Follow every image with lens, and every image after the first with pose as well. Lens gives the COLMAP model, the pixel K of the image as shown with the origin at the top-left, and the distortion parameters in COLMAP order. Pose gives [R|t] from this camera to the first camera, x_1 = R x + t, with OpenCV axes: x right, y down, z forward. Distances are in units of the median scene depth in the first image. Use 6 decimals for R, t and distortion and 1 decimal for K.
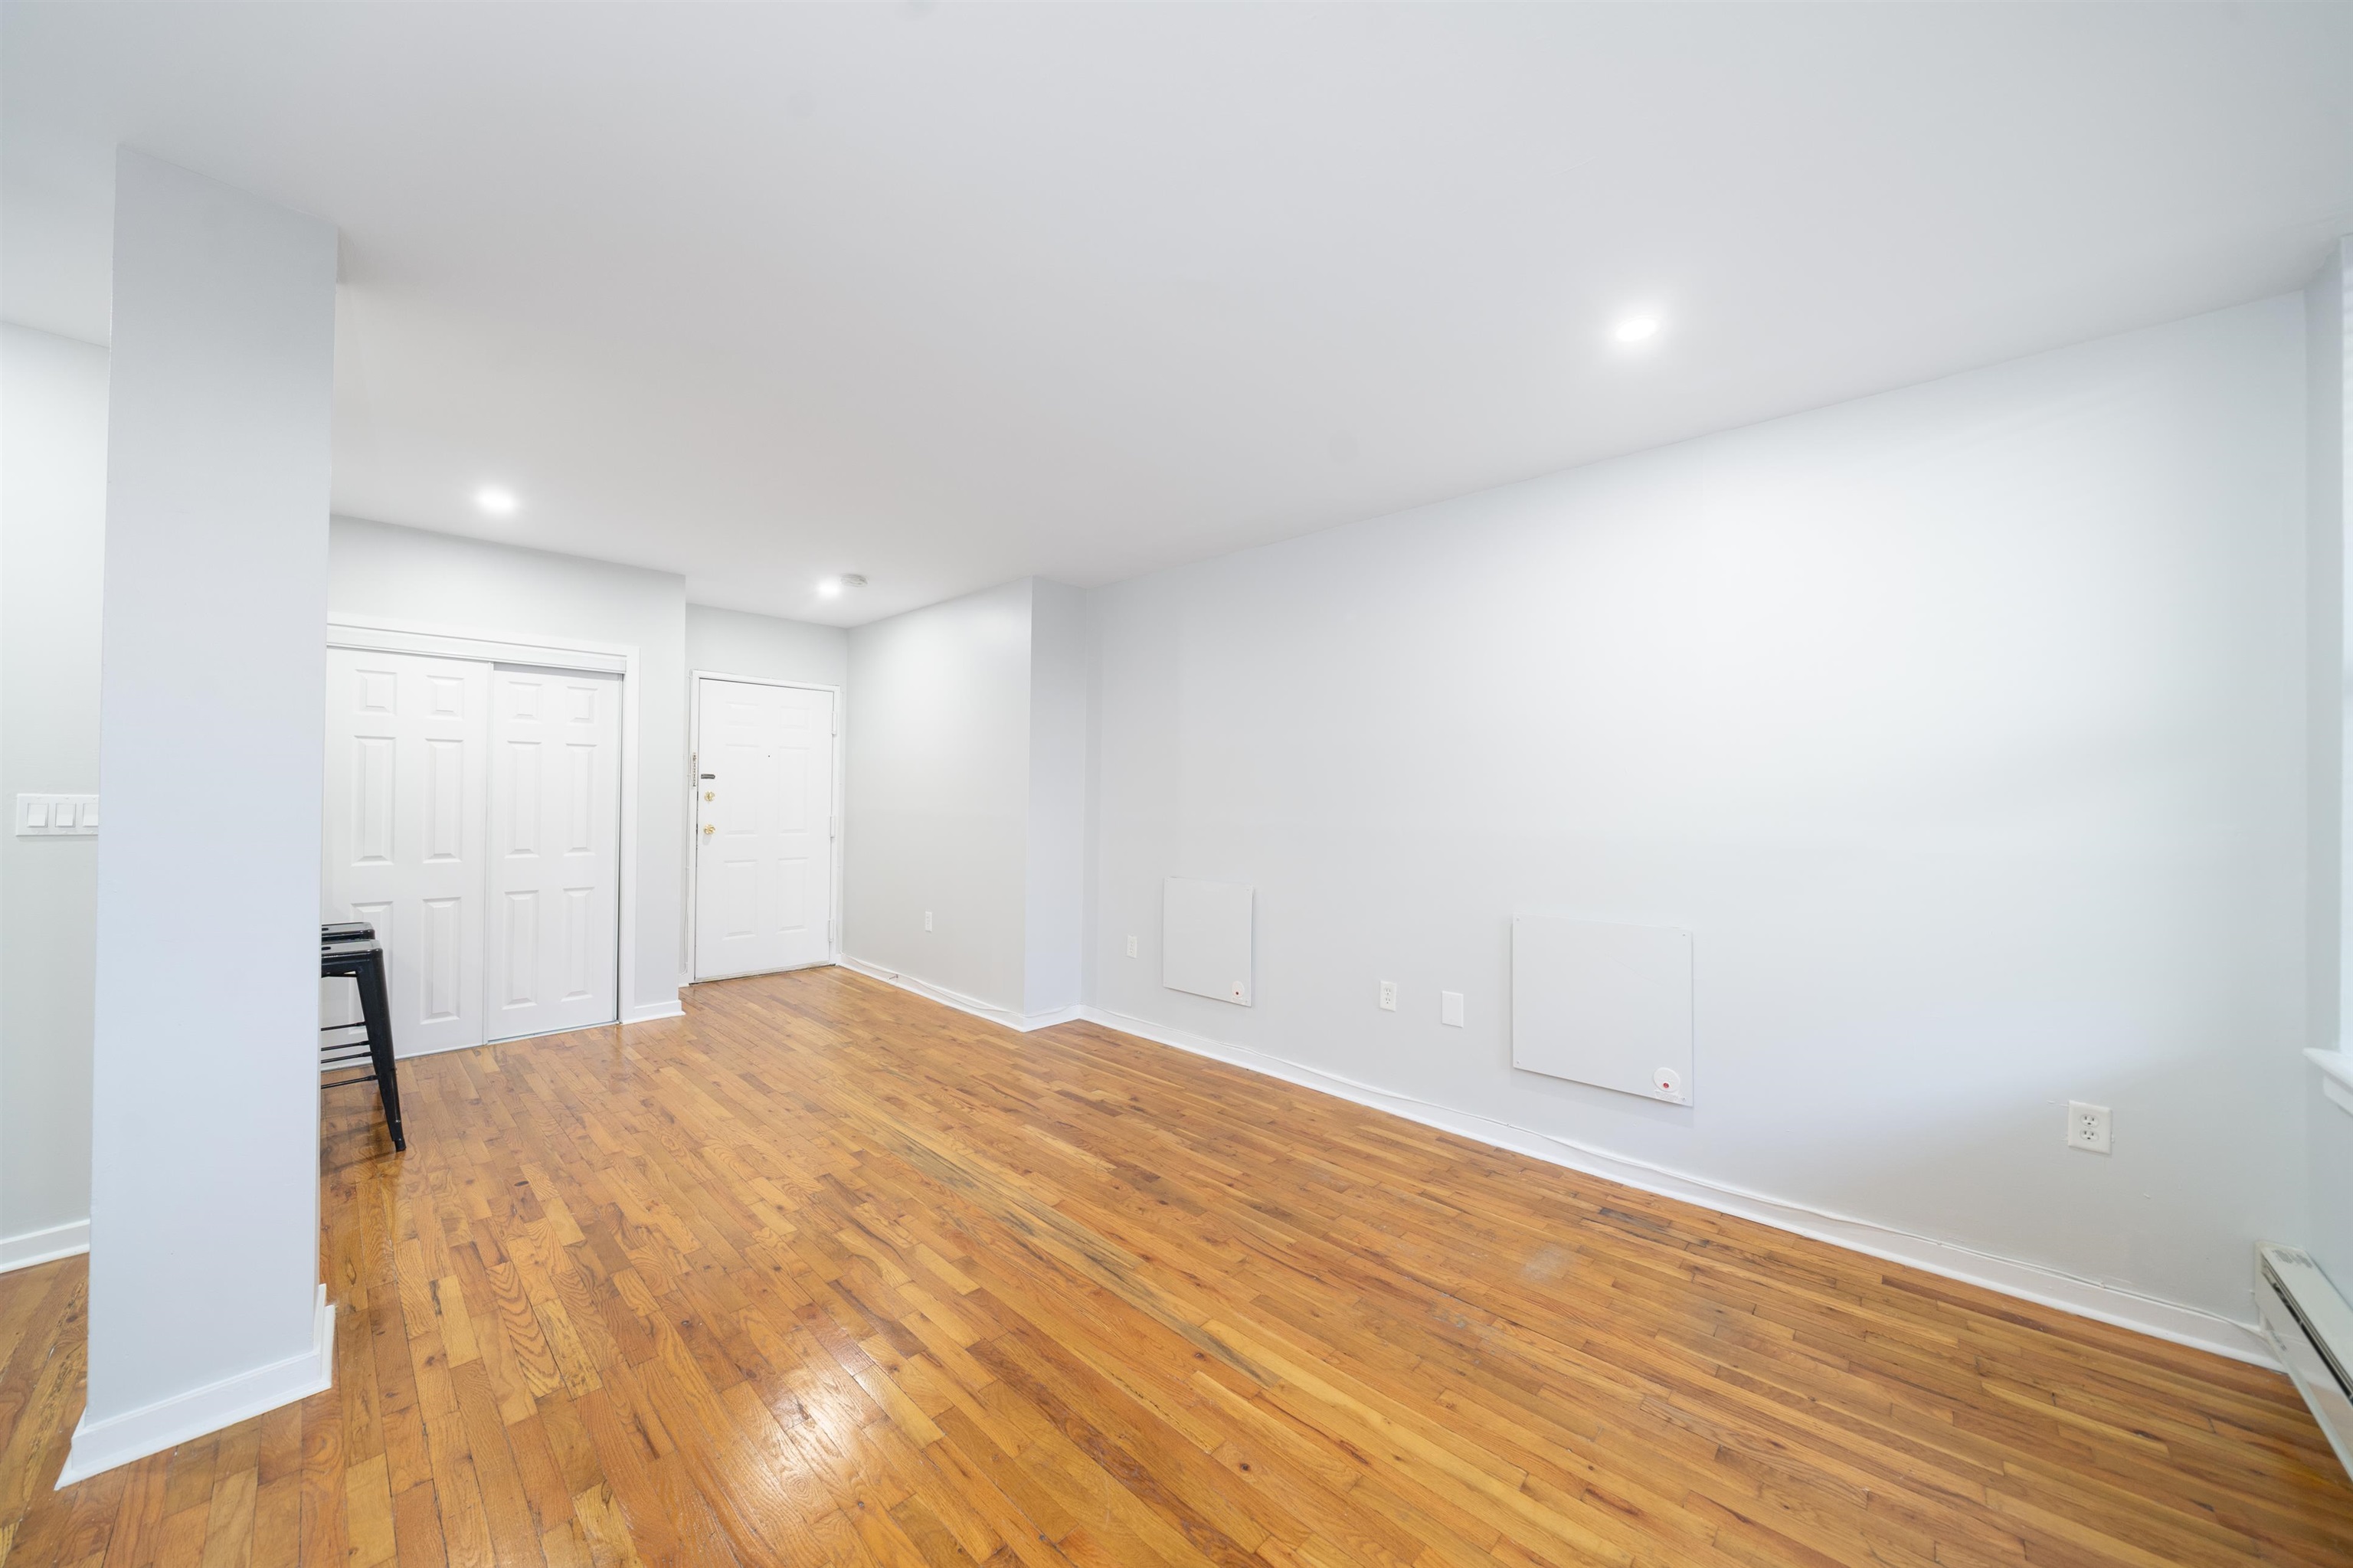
lens RADIAL K [[811.6, 0, 1169.9], [0, 811.6, 790.6], [0, 0, 1]] dist [-0.001234, -0.000115]
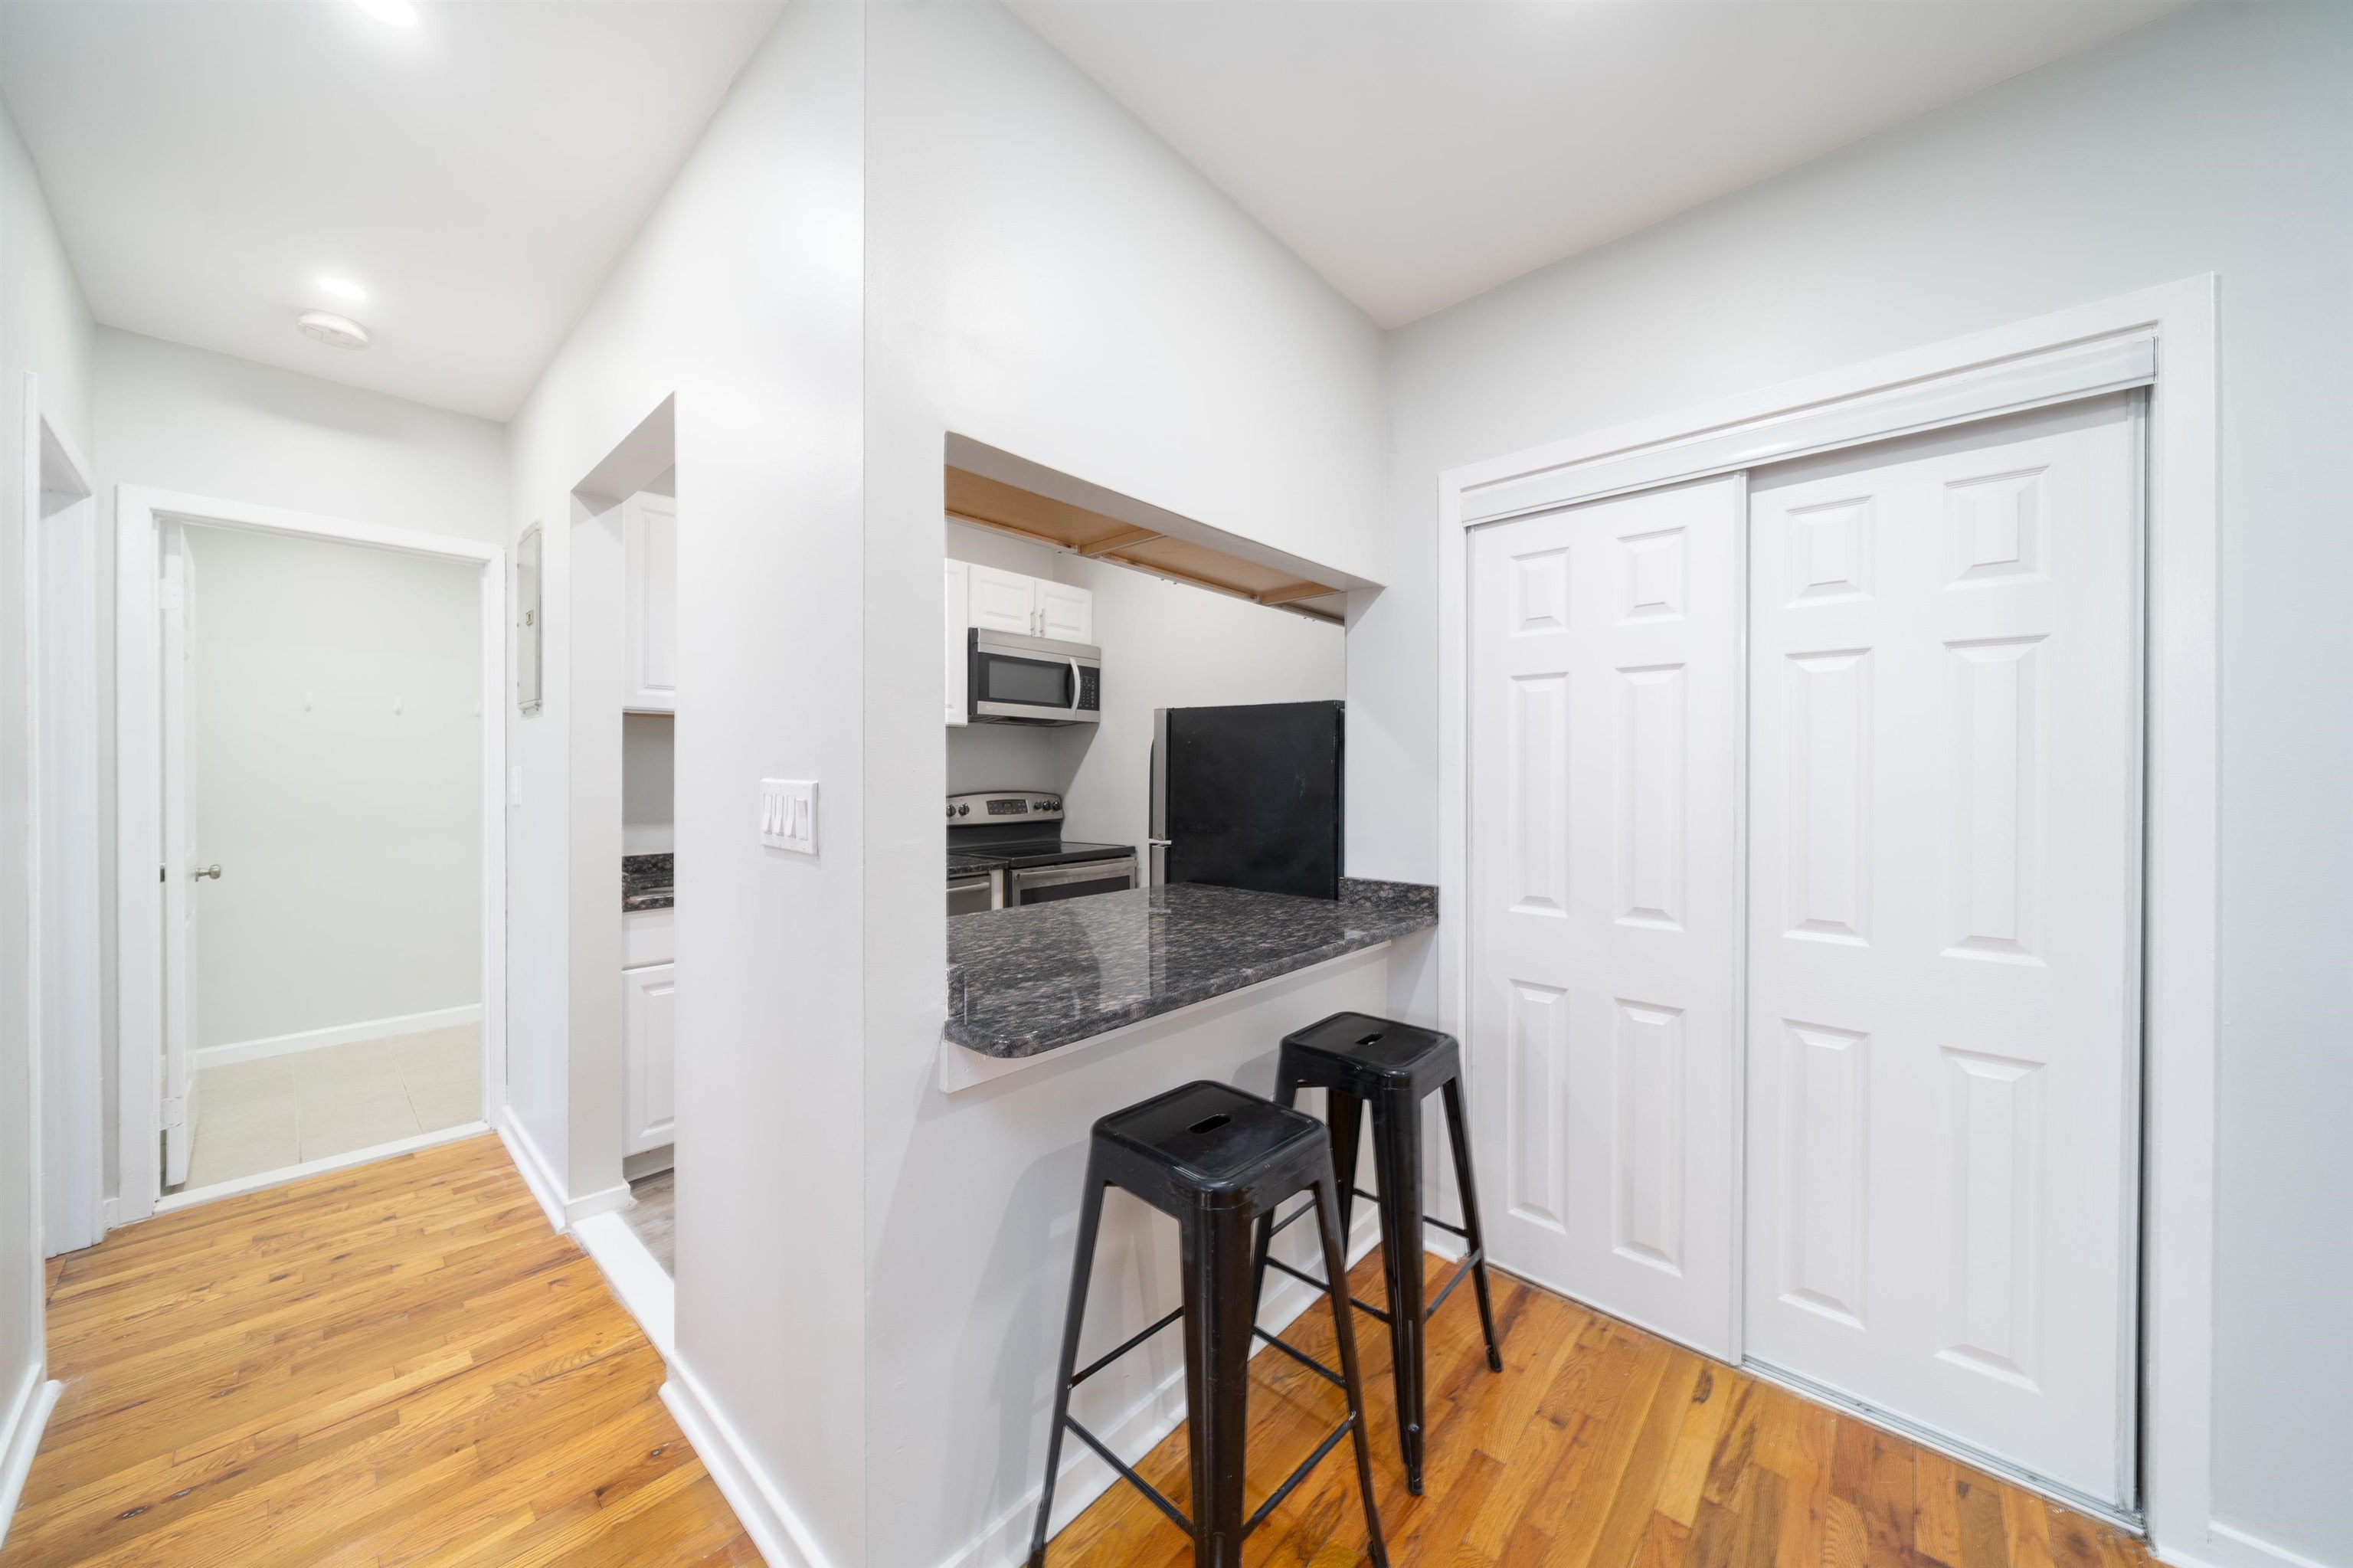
lens RADIAL K [[809.0, 0, 1172.3], [0, 809.0, 772.1], [0, 0, 1]] dist [-0.001852, -0.000181]
pose [[0.020101, -0.009467, -0.999753, -0.640959], [0.003261, 0.999950, -0.009404, 0.002933], [0.999793, -0.003071, 0.020131, 1.058273]]
